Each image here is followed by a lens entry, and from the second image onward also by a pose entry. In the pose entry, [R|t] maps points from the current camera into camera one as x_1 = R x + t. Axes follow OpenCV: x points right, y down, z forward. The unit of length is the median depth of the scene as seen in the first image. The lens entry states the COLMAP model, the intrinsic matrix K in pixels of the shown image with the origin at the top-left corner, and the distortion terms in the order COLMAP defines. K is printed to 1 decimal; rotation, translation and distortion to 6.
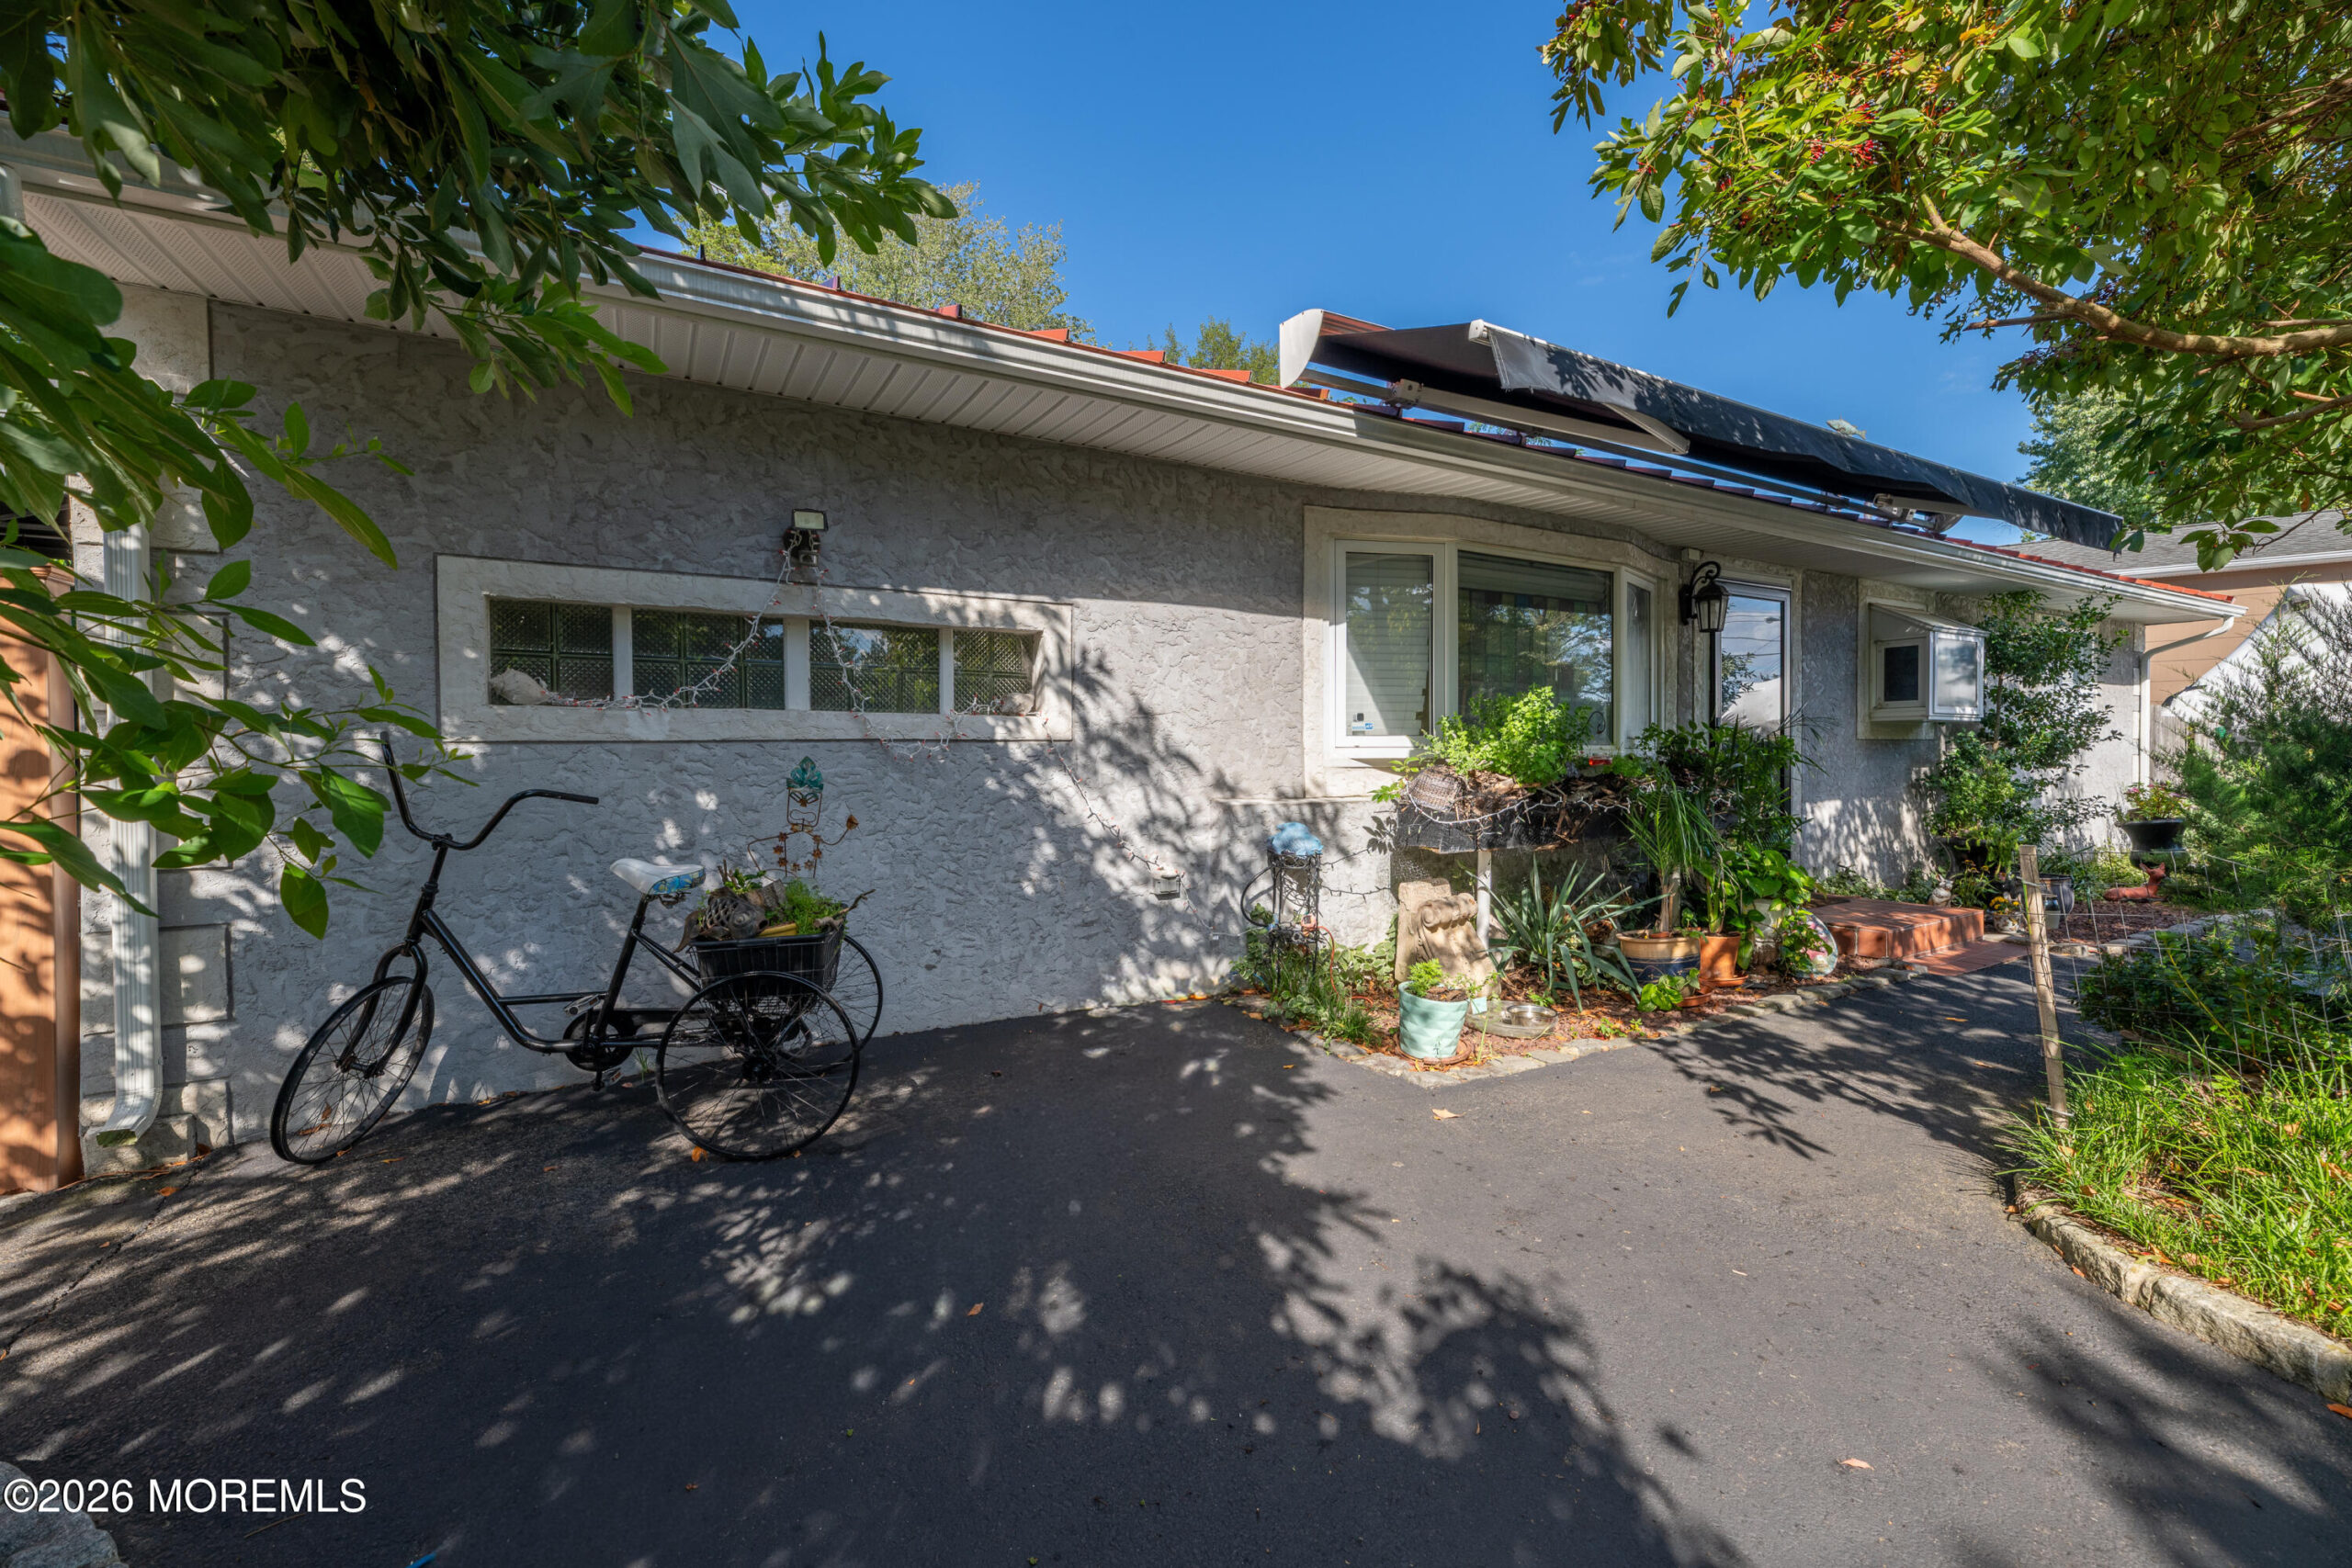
lens RADIAL K [[1017.0, 0, 1122.2], [0, 1017.0, 776.5], [0, 0, 1]] dist [-0.000146, -0.000028]
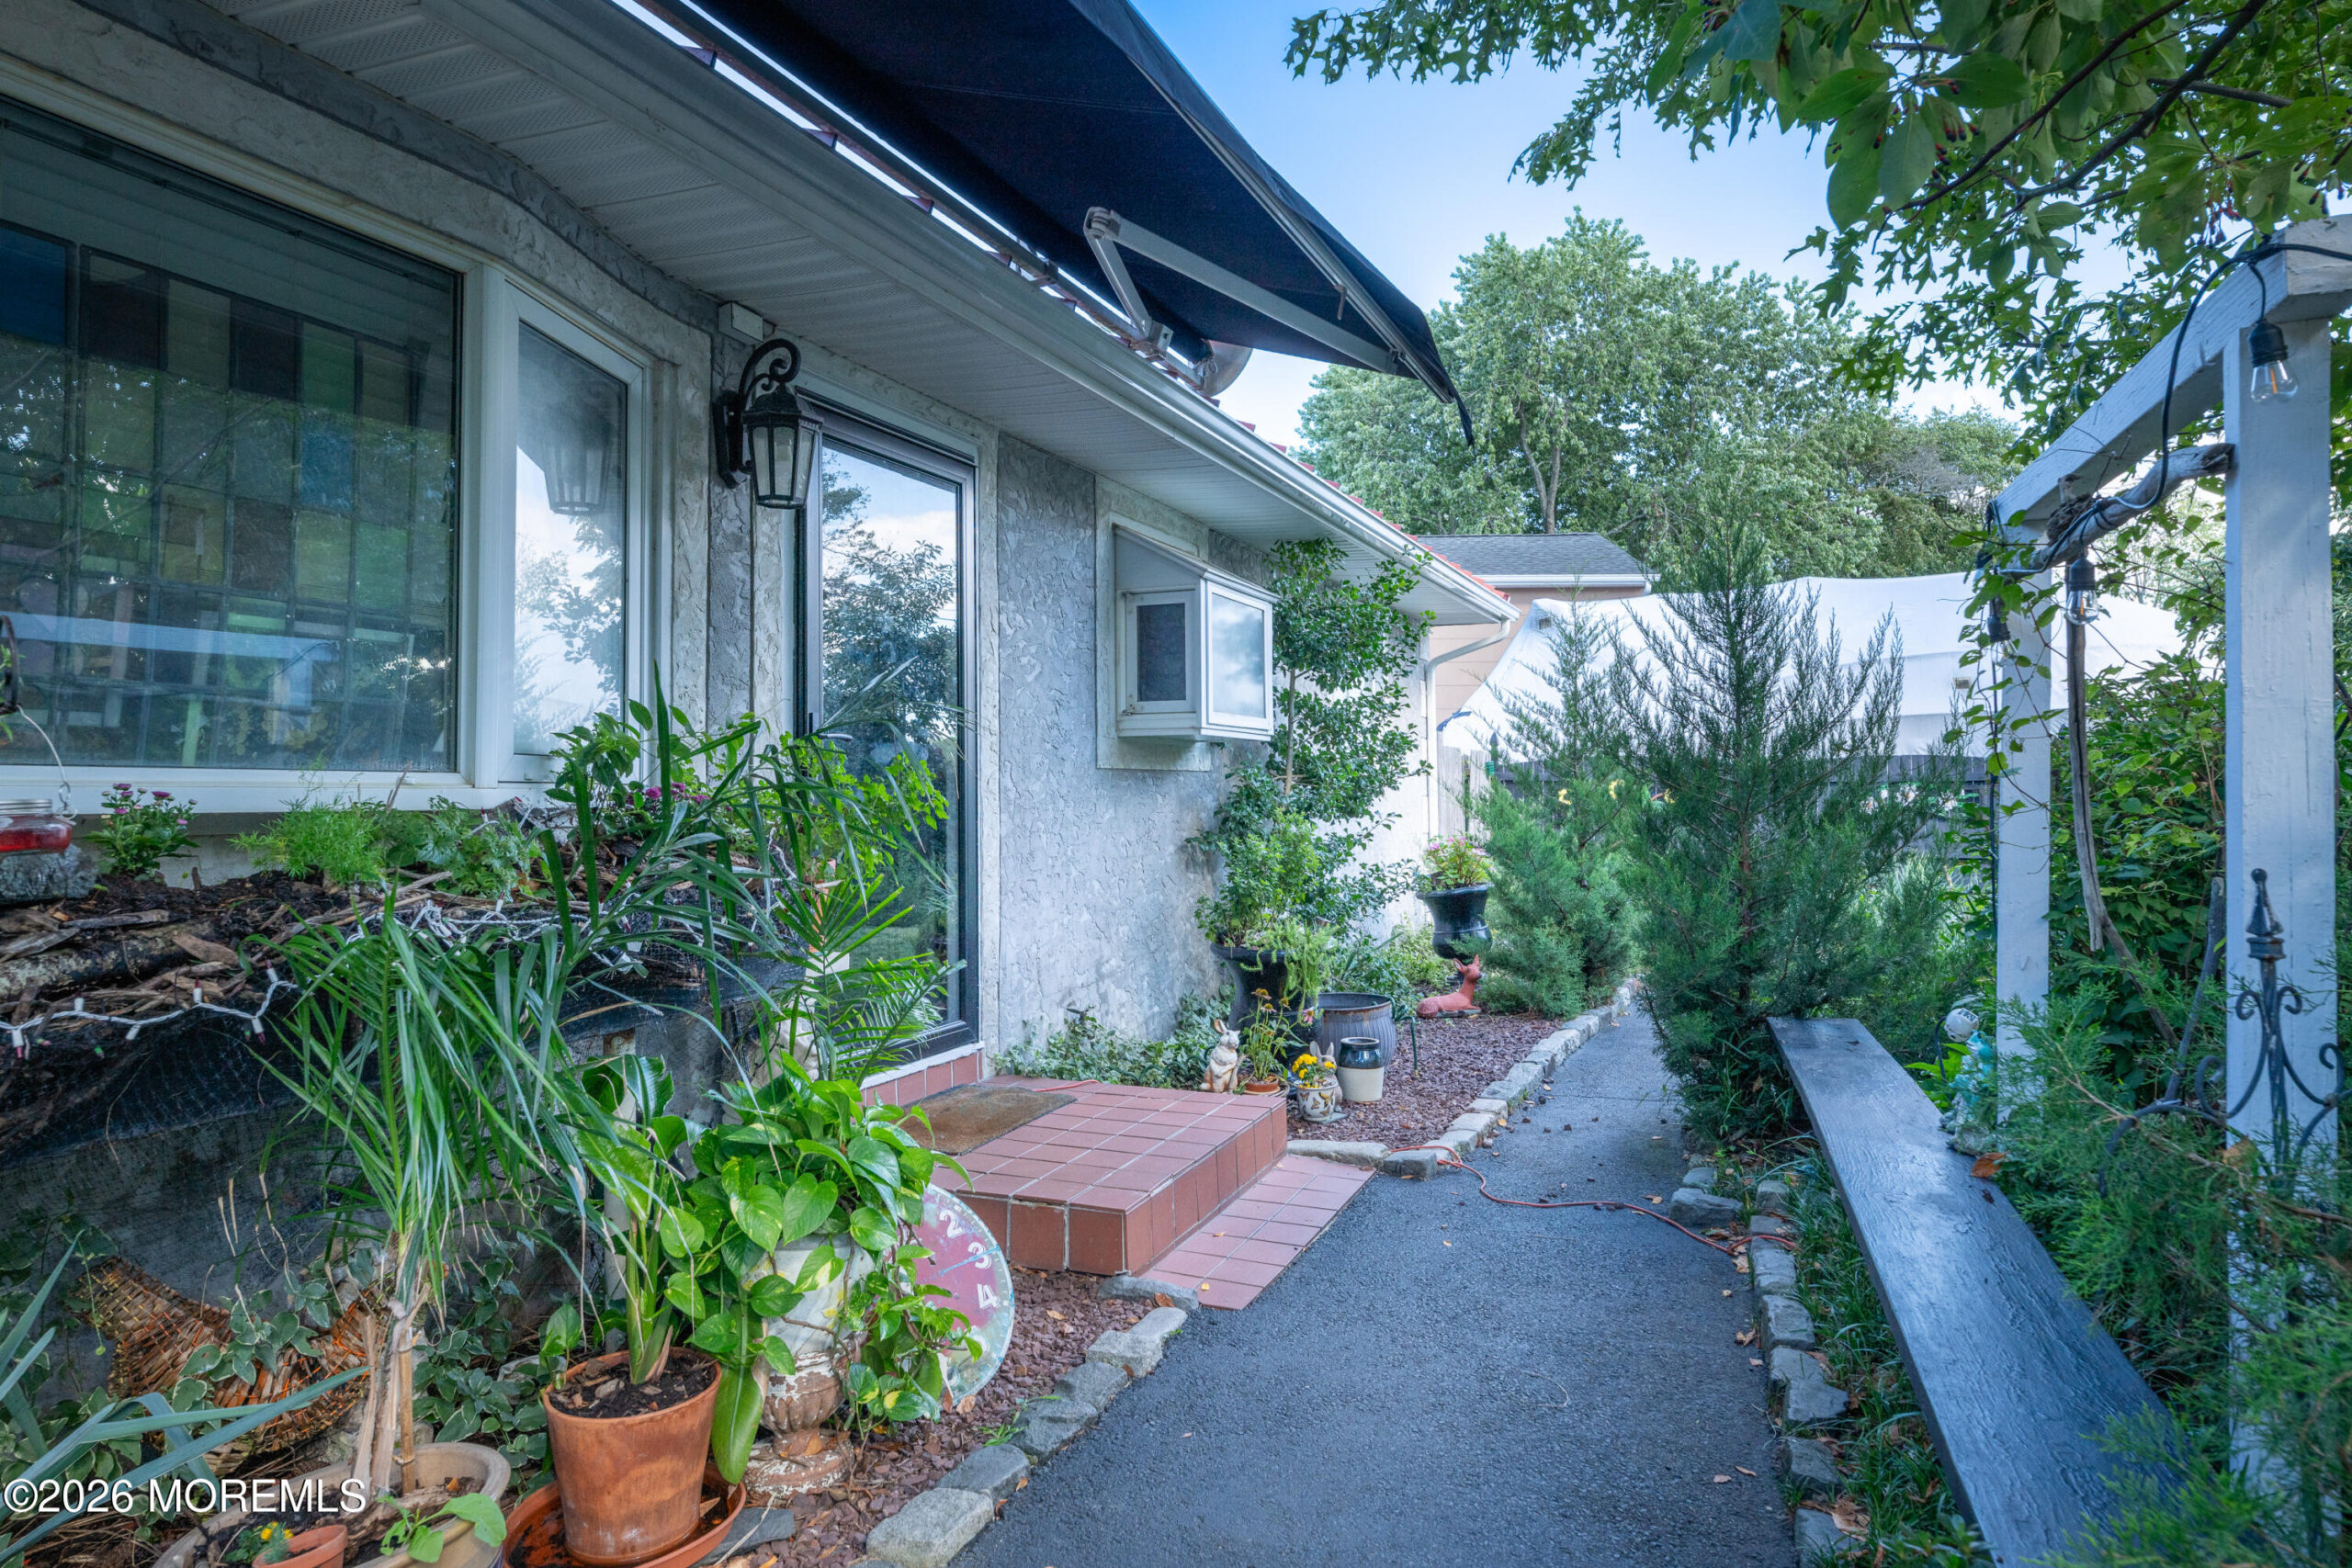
lens RADIAL K [[1436.9, 0, 1179.6], [0, 1436.9, 786.9], [0, 0, 1]] dist [0.003936, 0.000256]
pose [[0.799202, 0.001489, 0.601061, 0.281007], [0.016271, 0.999577, -0.024110, -0.007777], [-0.600842, 0.029048, 0.798840, 0.342829]]
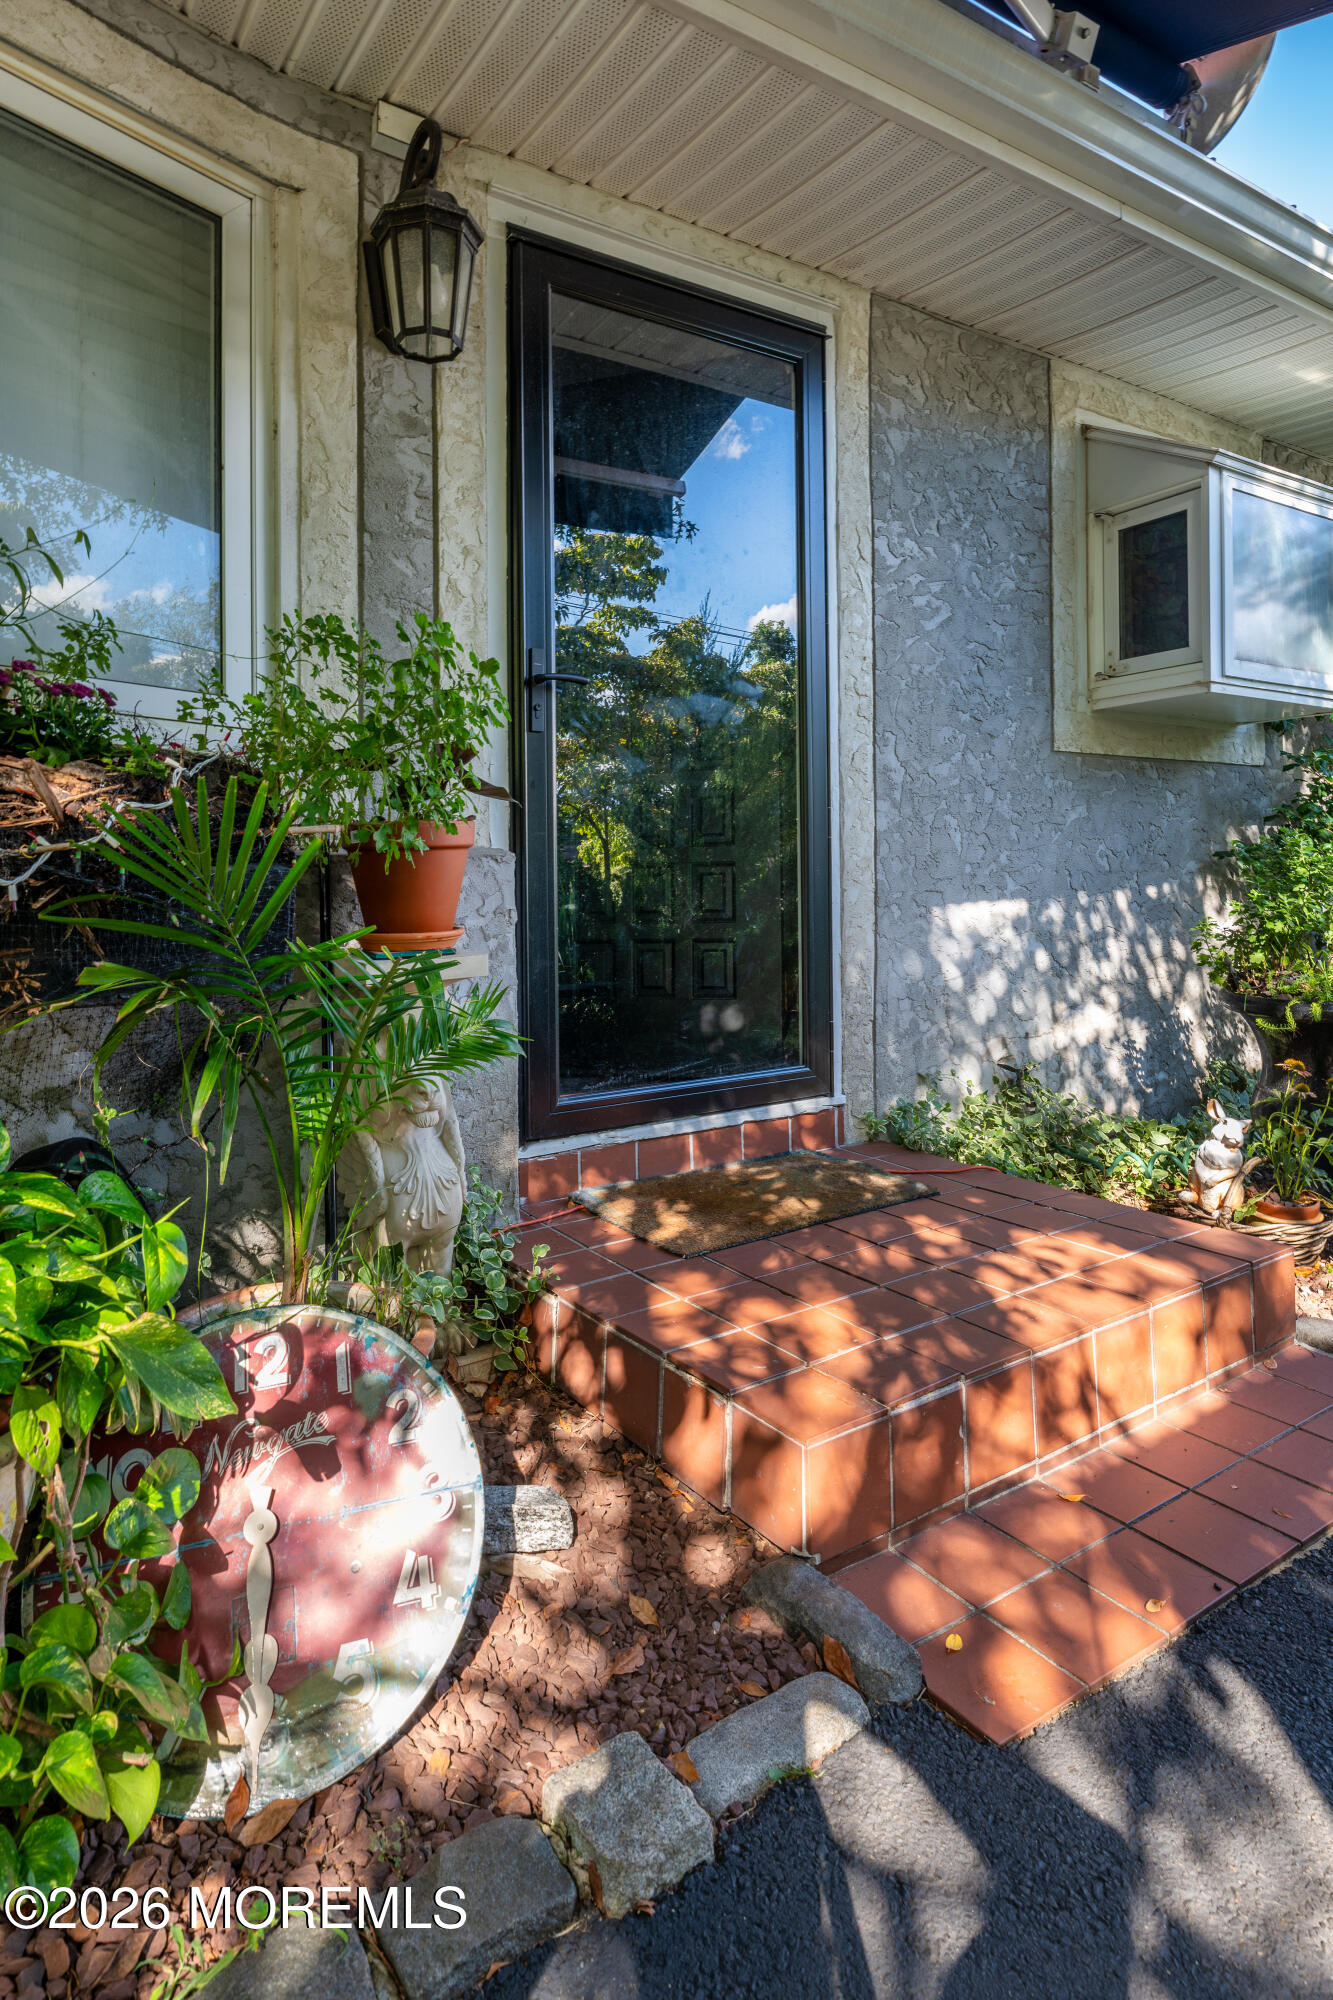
lens RADIAL K [[1135.3, 0, 578.0], [0, 1135.3, 893.3], [0, 0, 1]] dist [0.004755, -0.000508]
pose [[0.999589, -0.005798, 0.028065, 0.489456], [0.006098, 0.999925, -0.010635, 0.022682], [-0.028001, 0.010802, 0.999550, 0.518824]]
